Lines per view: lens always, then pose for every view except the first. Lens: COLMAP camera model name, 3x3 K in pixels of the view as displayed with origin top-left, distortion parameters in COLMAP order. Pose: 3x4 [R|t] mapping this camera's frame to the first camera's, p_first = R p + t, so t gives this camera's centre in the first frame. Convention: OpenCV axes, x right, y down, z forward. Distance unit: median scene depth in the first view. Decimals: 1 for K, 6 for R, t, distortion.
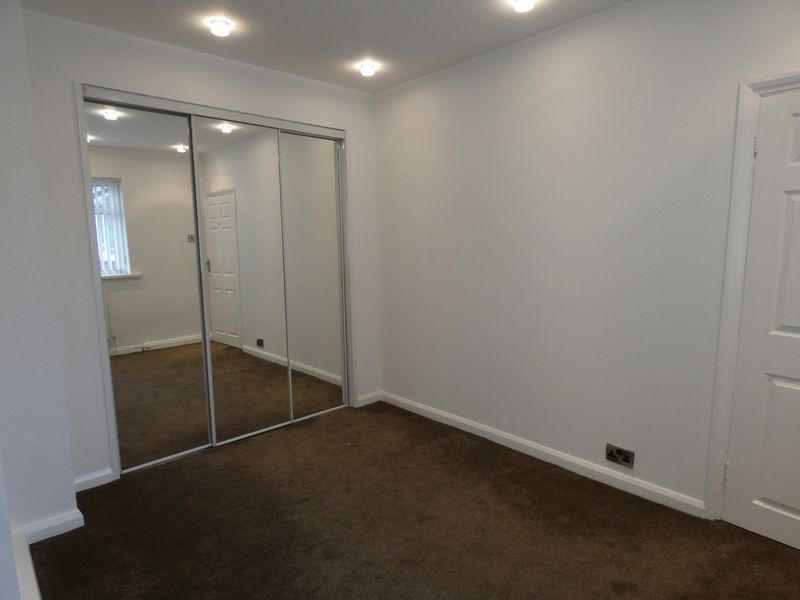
lens RADIAL K [[473.0, 0, 400.0], [0, 473.0, 300.0], [0, 0, 1]] dist [-0.000007, -0.000018]
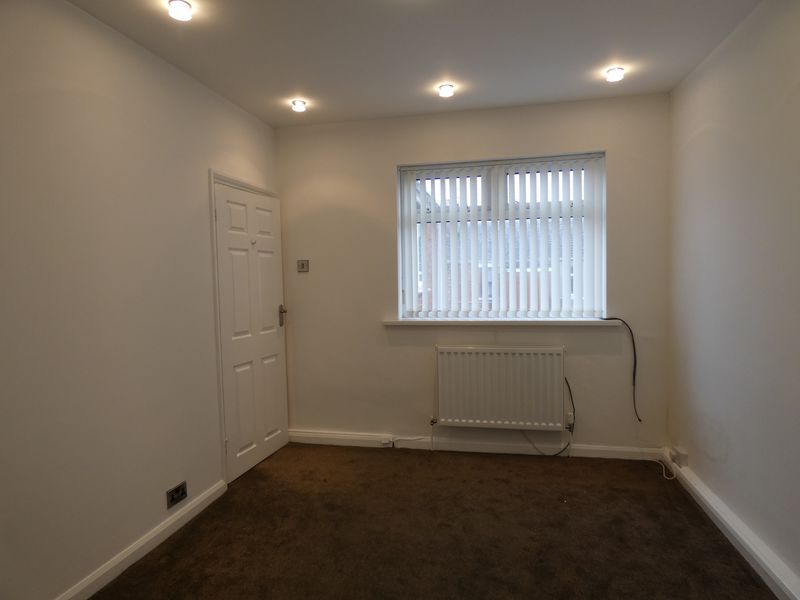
lens RADIAL K [[473.0, 0, 400.0], [0, 473.0, 300.0], [0, 0, 1]] dist [-0.000007, -0.000018]
pose [[-0.570256, -0.009915, 0.821407, -0.637814], [0.133510, 0.985514, 0.104584, -0.117292], [-0.810545, 0.169306, -0.560671, 1.156907]]
